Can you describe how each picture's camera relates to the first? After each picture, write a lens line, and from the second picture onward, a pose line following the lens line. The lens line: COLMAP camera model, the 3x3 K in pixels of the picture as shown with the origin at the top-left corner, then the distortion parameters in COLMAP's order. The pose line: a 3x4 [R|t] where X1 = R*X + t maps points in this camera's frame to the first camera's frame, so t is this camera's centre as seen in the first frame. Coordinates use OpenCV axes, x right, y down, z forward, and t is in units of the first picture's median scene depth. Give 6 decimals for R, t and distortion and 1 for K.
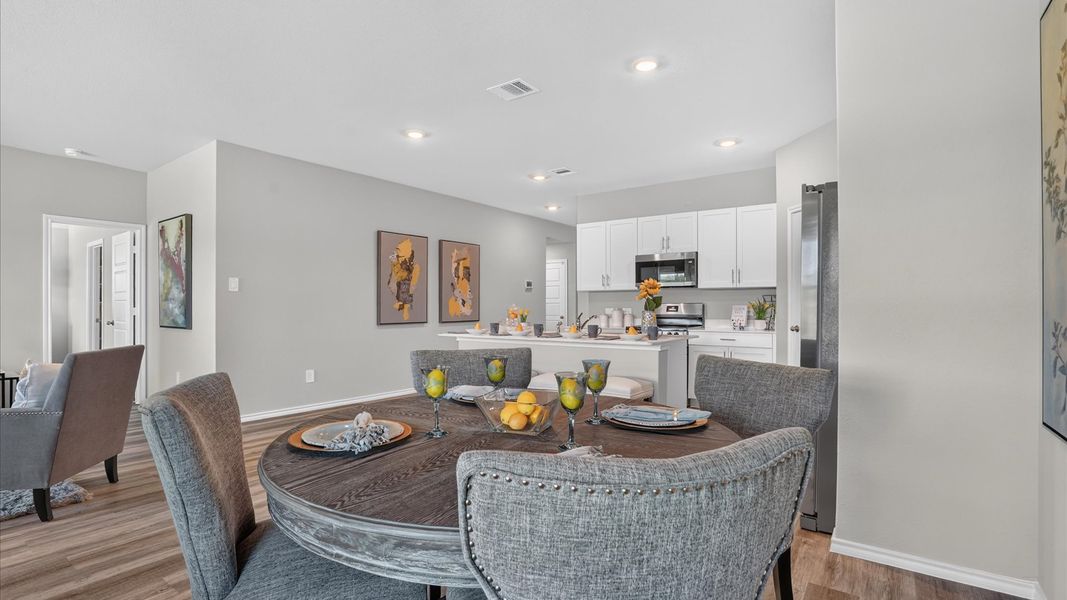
lens RADIAL K [[502.8, 0, 537.8], [0, 502.8, 303.3], [0, 0, 1]] dist [-0.059870, 0.027321]
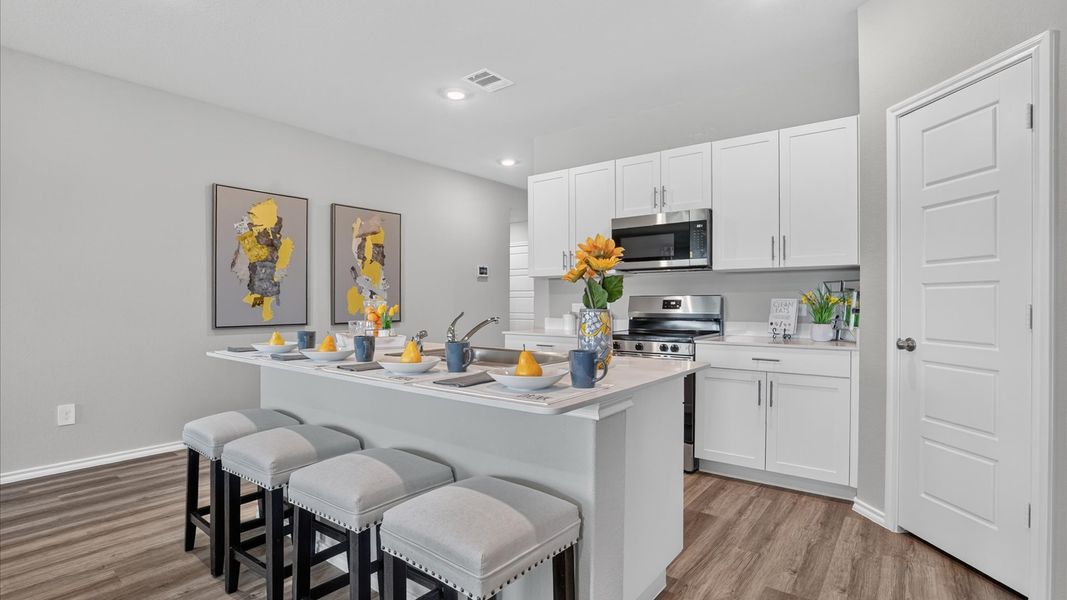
lens RADIAL K [[502.8, 0, 537.8], [0, 502.8, 303.3], [0, 0, 1]] dist [-0.059870, 0.027321]
pose [[0.999361, 0.000457, -0.035727, 0.124078], [-0.000162, 0.999966, 0.008238, 0.004457], [0.035730, -0.008227, 0.999328, 0.369851]]
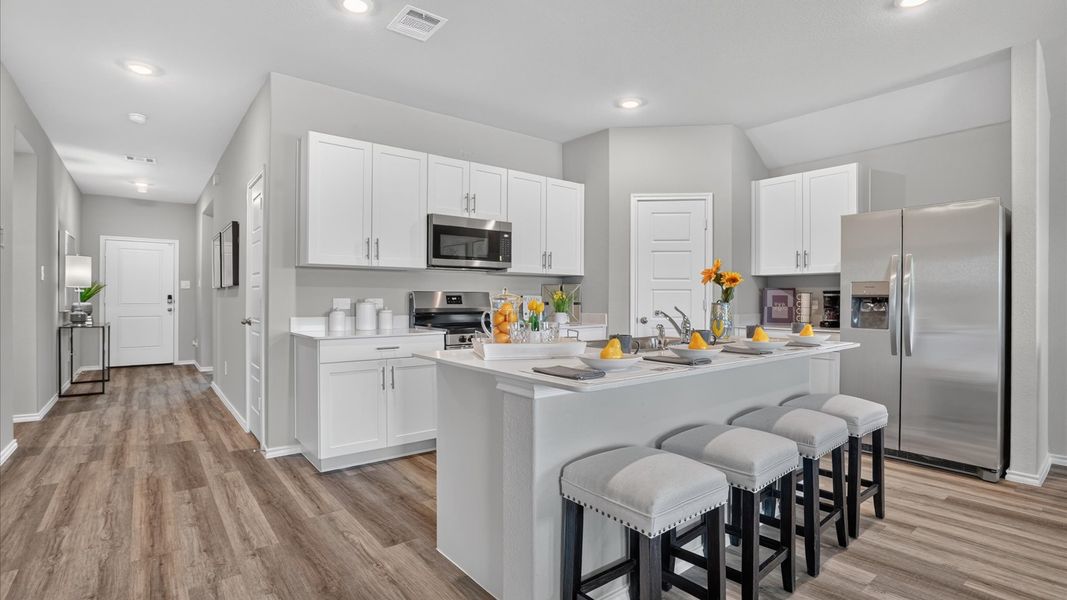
lens RADIAL K [[502.8, 0, 537.8], [0, 502.8, 303.3], [0, 0, 1]] dist [-0.059870, 0.027321]
pose [[0.270023, -0.007859, 0.962822, -0.367619], [-0.009166, 0.999900, 0.010733, 0.007557], [-0.962810, -0.011723, 0.269924, 0.705174]]
